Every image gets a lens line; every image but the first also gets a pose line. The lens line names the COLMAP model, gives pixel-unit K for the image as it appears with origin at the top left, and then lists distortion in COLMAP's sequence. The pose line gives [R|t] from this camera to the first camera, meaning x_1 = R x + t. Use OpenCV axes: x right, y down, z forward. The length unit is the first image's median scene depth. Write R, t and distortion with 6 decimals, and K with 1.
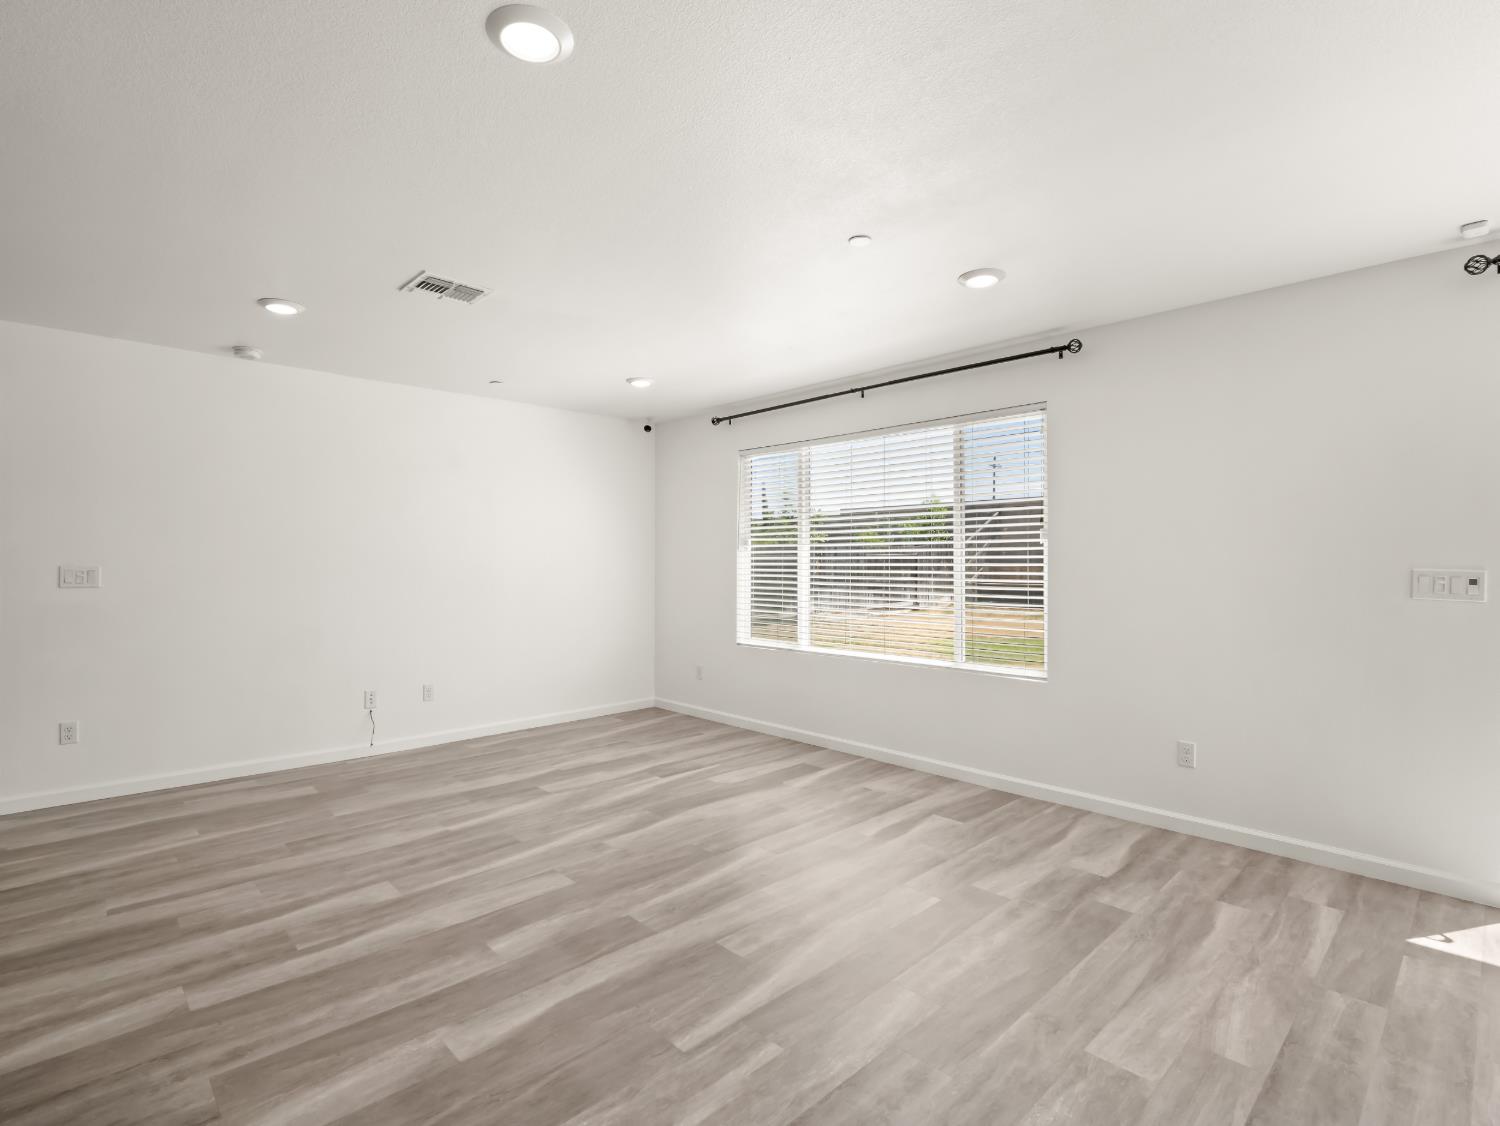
lens RADIAL K [[737.5, 0, 751.1], [0, 737.5, 568.7], [0, 0, 1]] dist [-0.016265, 0.000200]
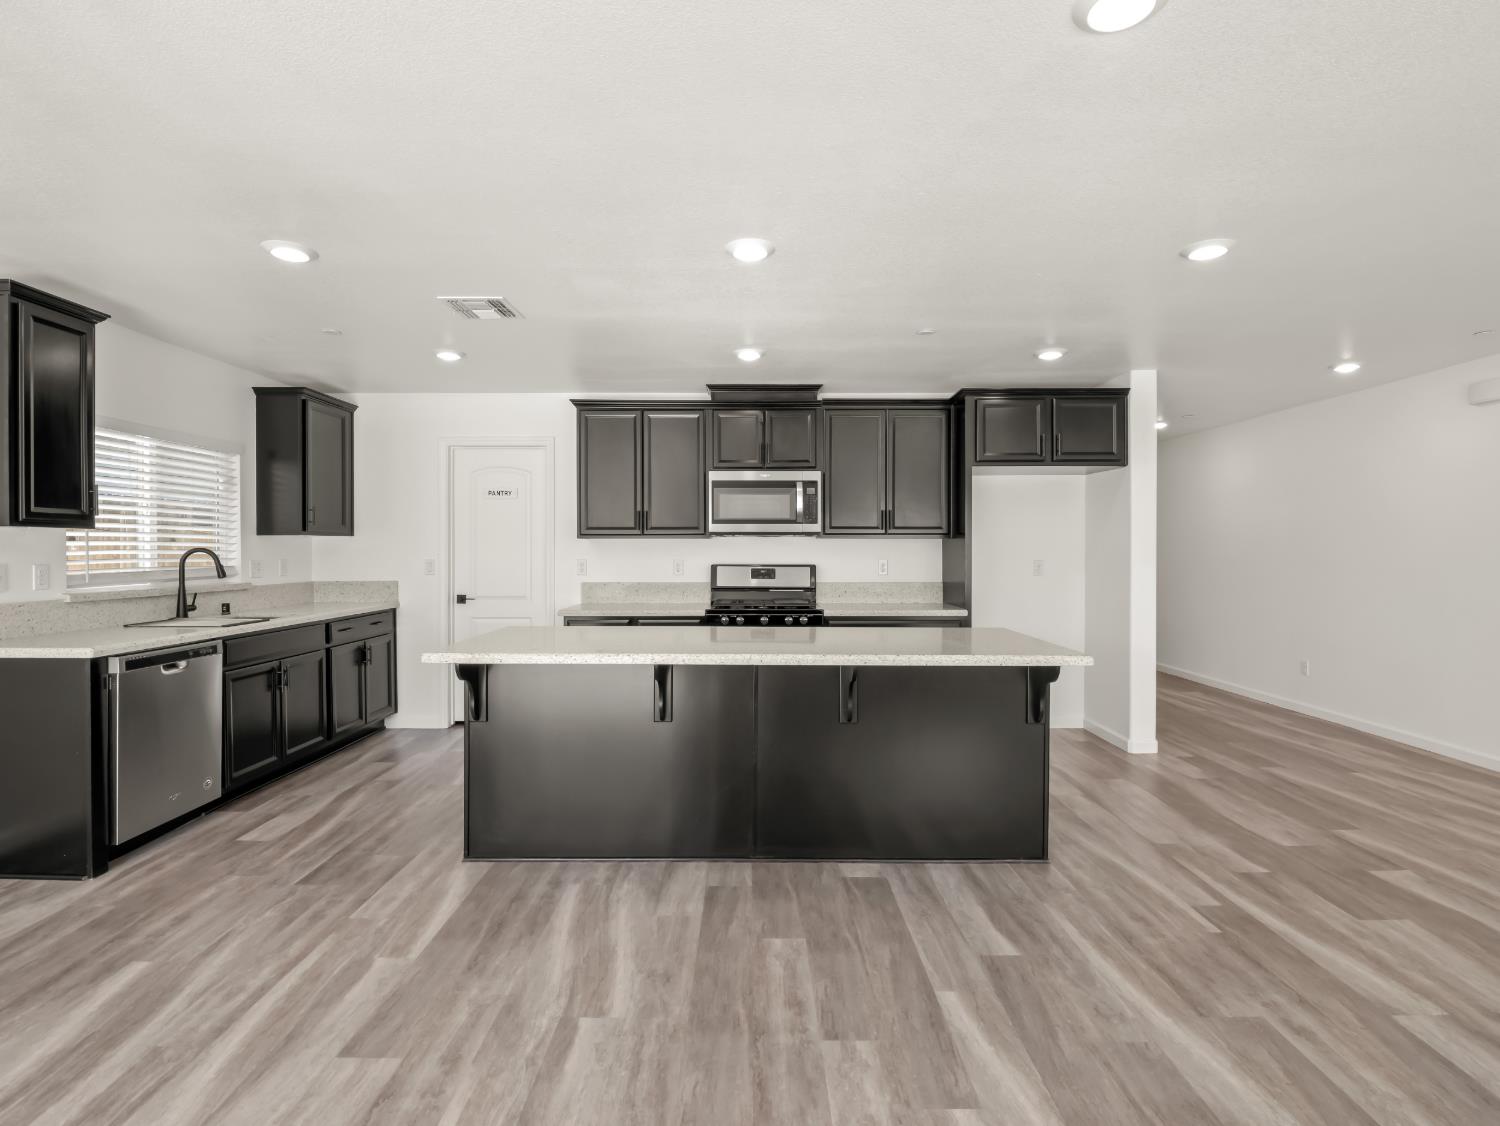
lens RADIAL K [[729.0, 0, 752.1], [0, 729.0, 557.3], [0, 0, 1]] dist [-0.014883, -0.000790]
pose [[-0.689418, 0.005979, -0.724339, 0.367342], [-0.008185, 0.999838, 0.016043, -0.022714], [0.724318, 0.016989, -0.689257, 0.686532]]
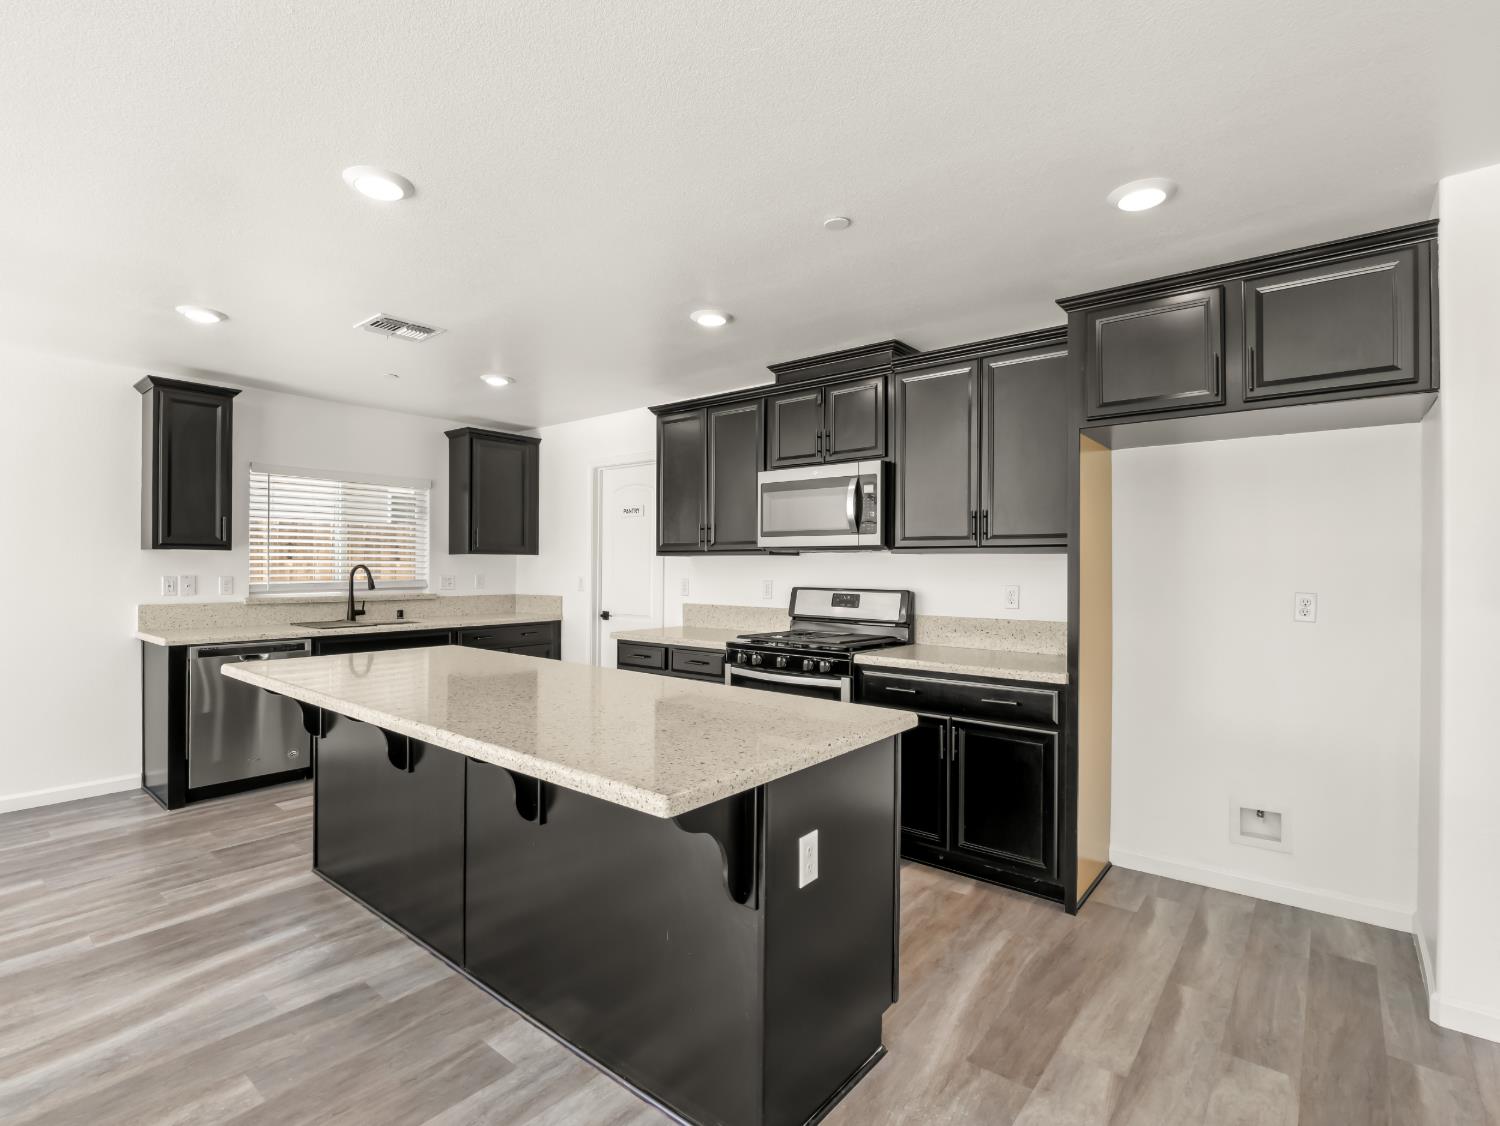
lens RADIAL K [[722.6, 0, 751.8], [0, 722.6, 570.2], [0, 0, 1]] dist [-0.012606, -0.001379]
pose [[-0.991699, -0.006113, -0.128439, -0.559685], [-0.007960, 0.999872, 0.013865, -0.028459], [0.128338, 0.014772, -0.991620, 0.795441]]
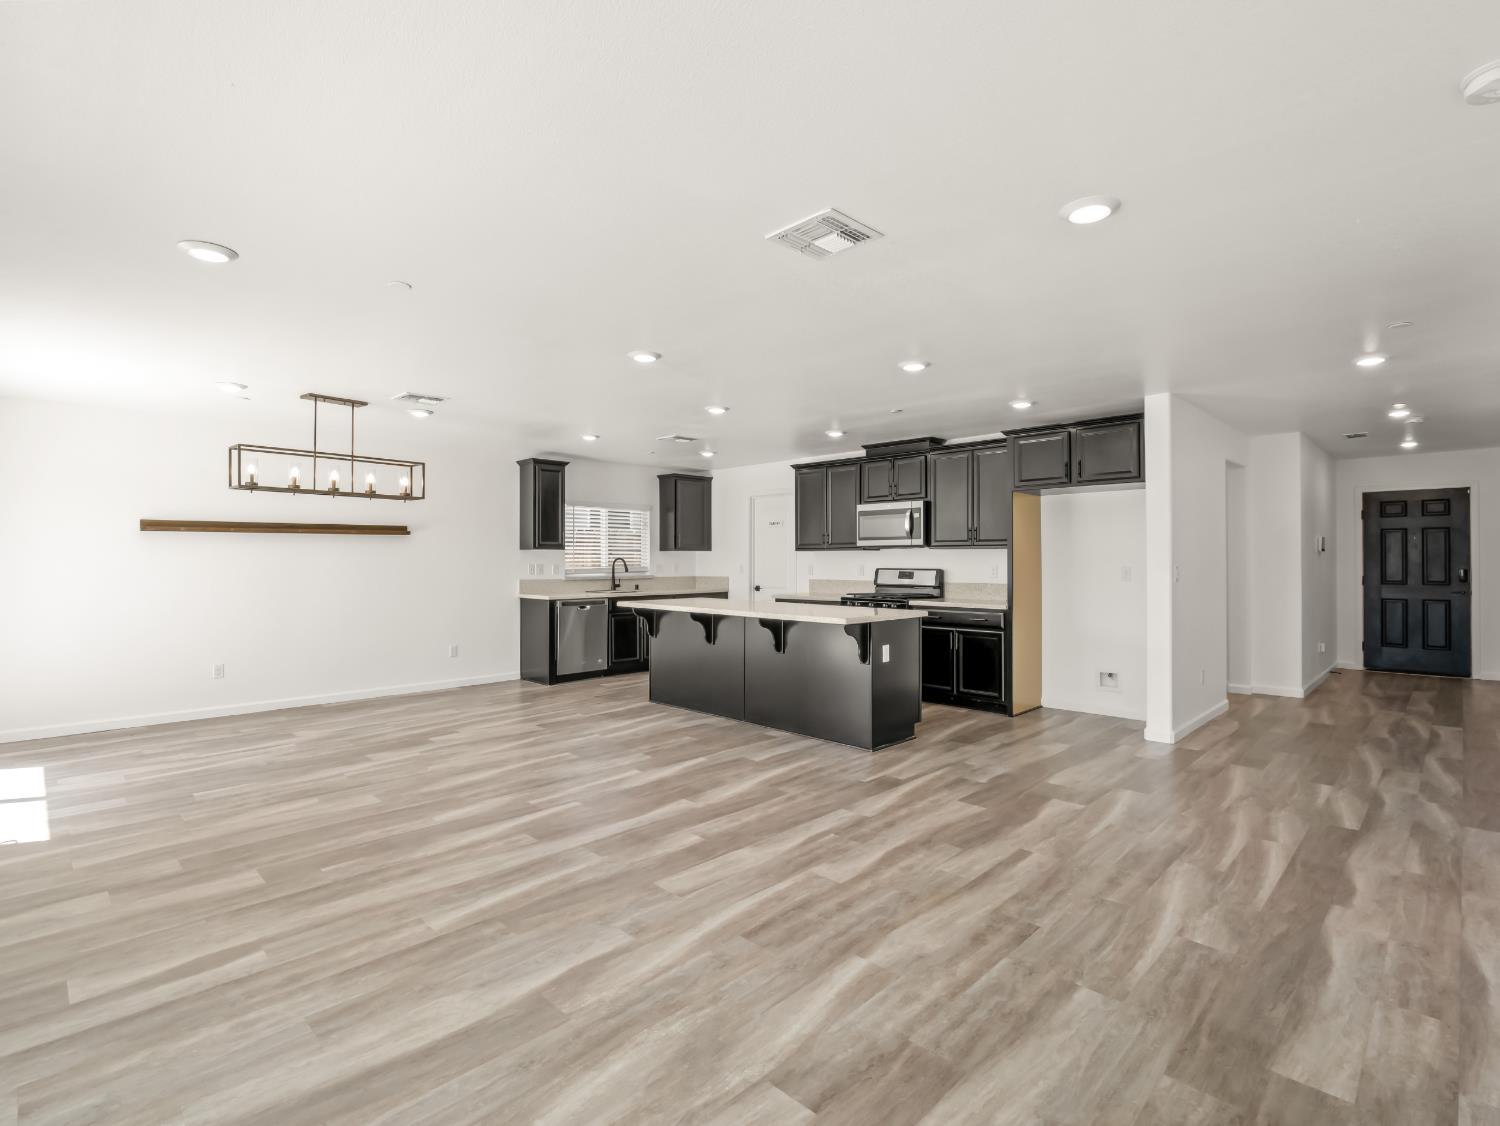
lens RADIAL K [[729.0, 0, 752.1], [0, 729.0, 557.3], [0, 0, 1]] dist [-0.014883, -0.000790]
pose [[-0.999646, -0.000436, -0.026617, -0.328811], [-0.000566, 0.999988, 0.004892, -0.026198], [0.026615, 0.004905, -0.999634, 1.892260]]
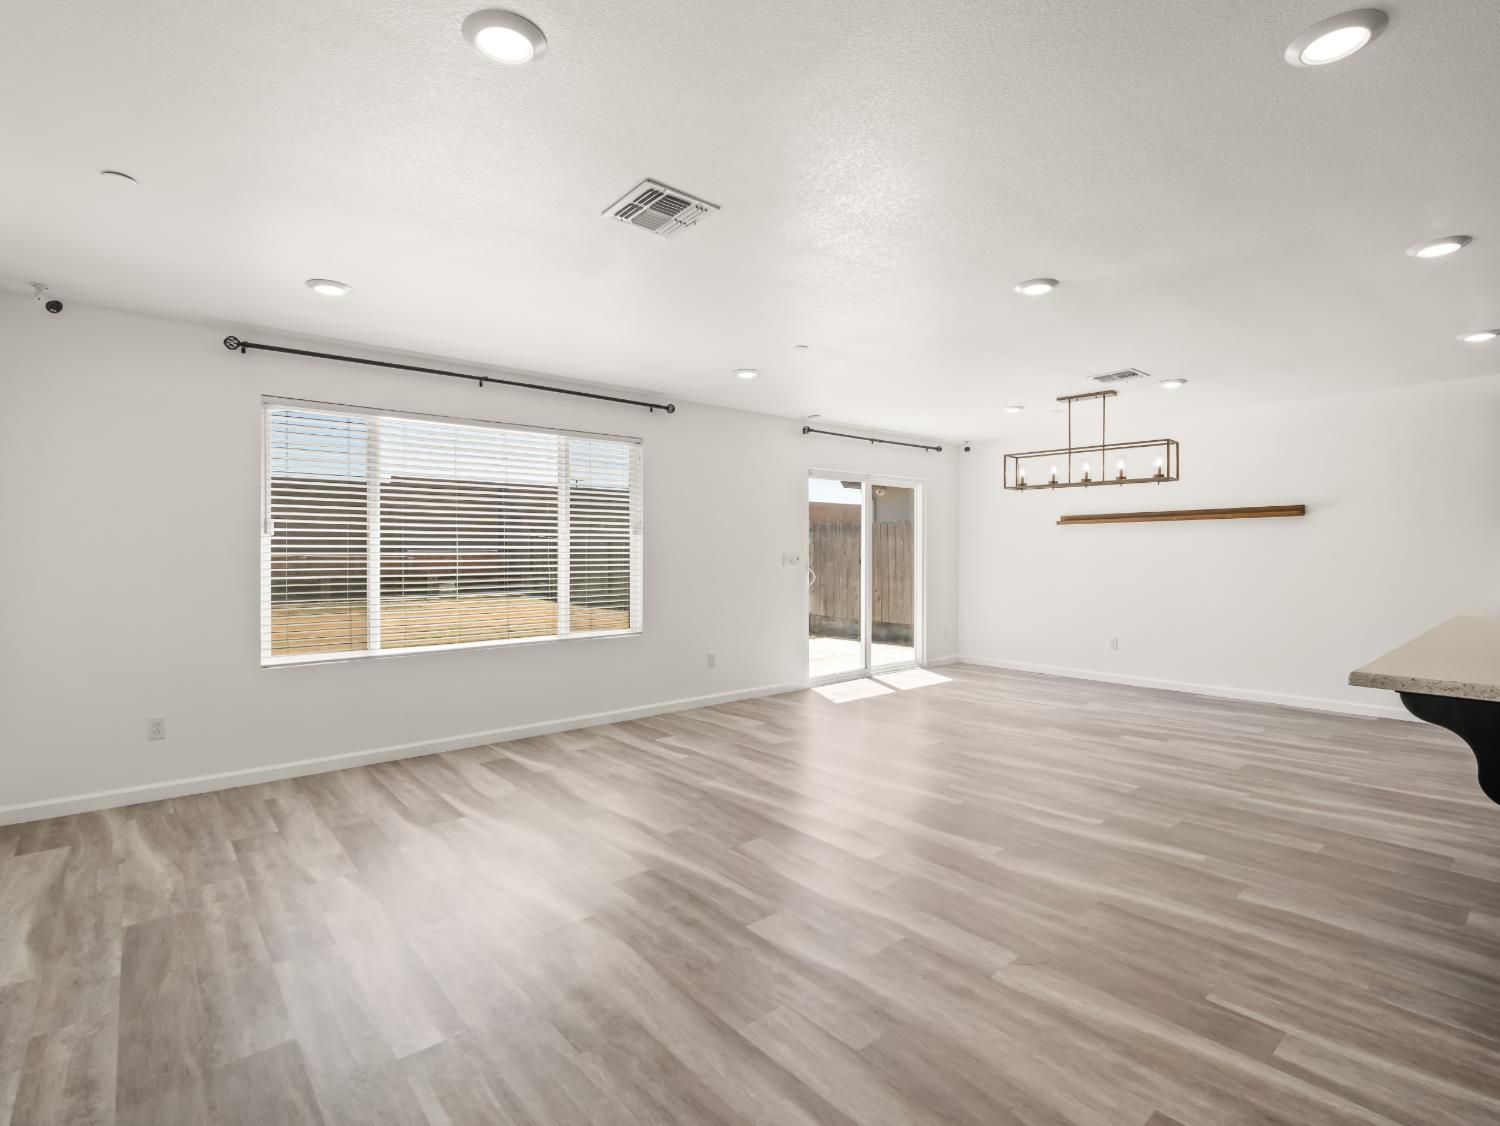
lens RADIAL K [[722.6, 0, 751.8], [0, 722.6, 570.2], [0, 0, 1]] dist [-0.012606, -0.001379]
pose [[0.056030, -0.027463, 0.998051, -1.250637], [0.010603, 0.999582, 0.026909, -0.009316], [-0.998373, 0.009075, 0.056297, 0.893958]]
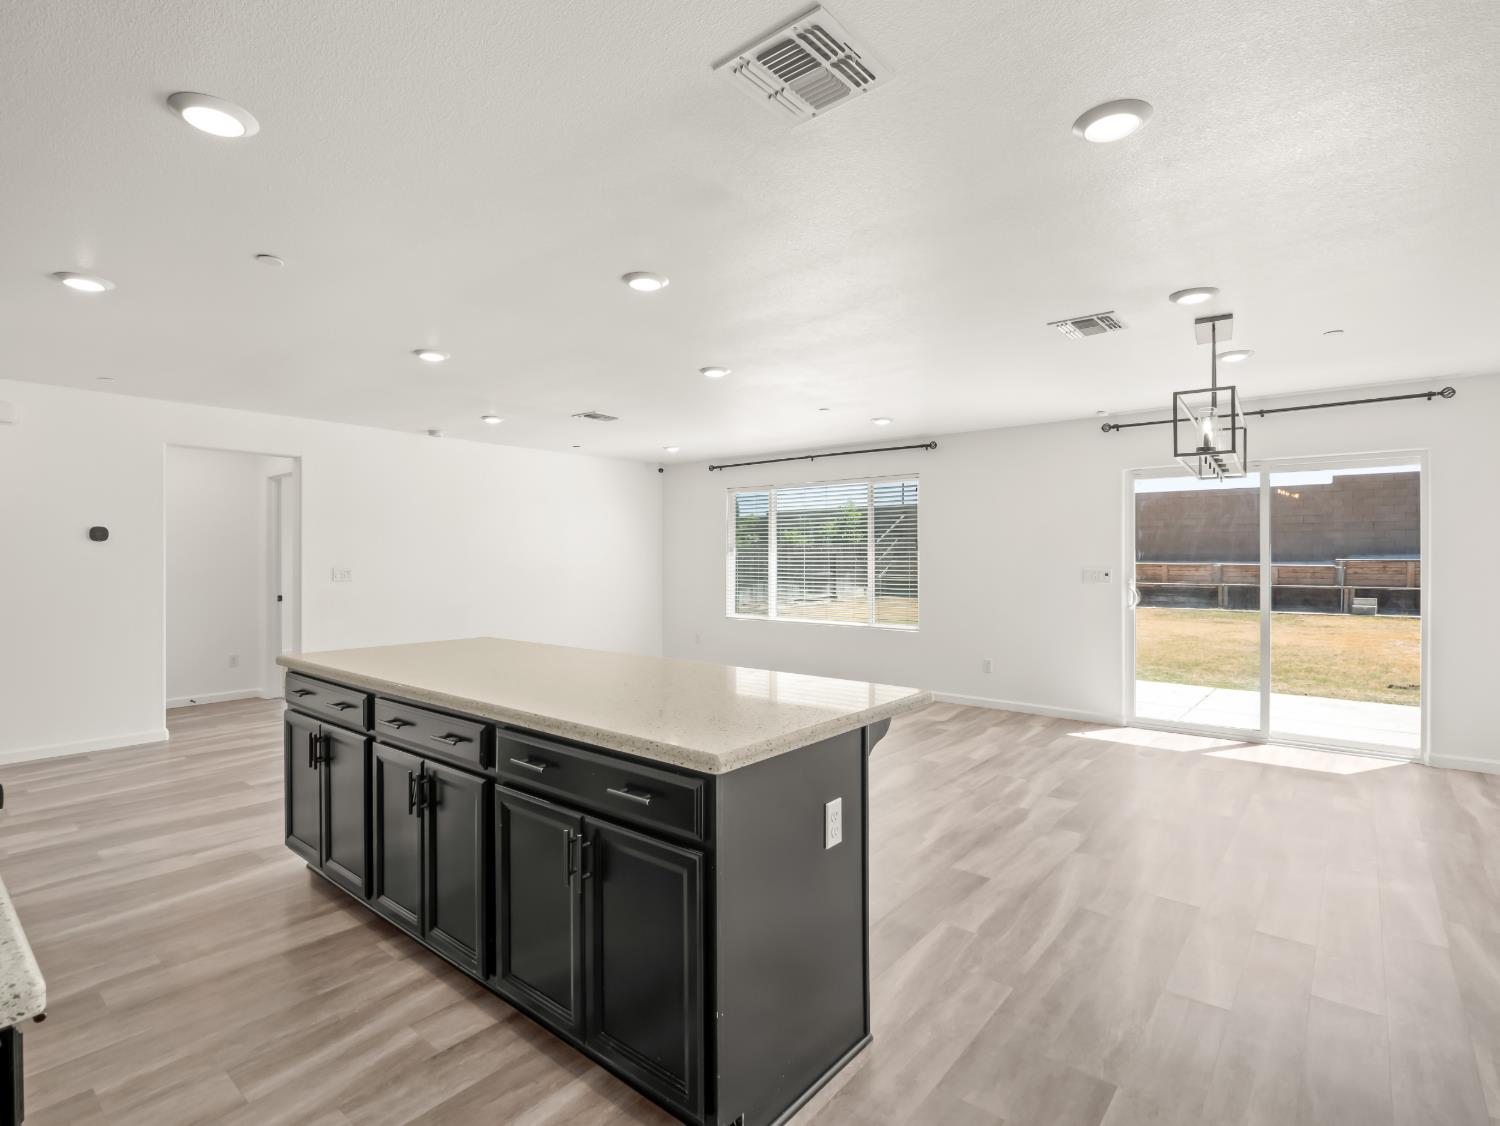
lens RADIAL K [[748.0, 0, 750.0], [0, 748.0, 563.0], [0, 0, 1]] dist [-0.013705, -0.000420]
pose [[0.993515, -0.001068, 0.113696, -0.262167], [0.001150, 0.999999, -0.000657, -0.014664], [-0.113696, 0.000783, 0.993515, -0.934874]]
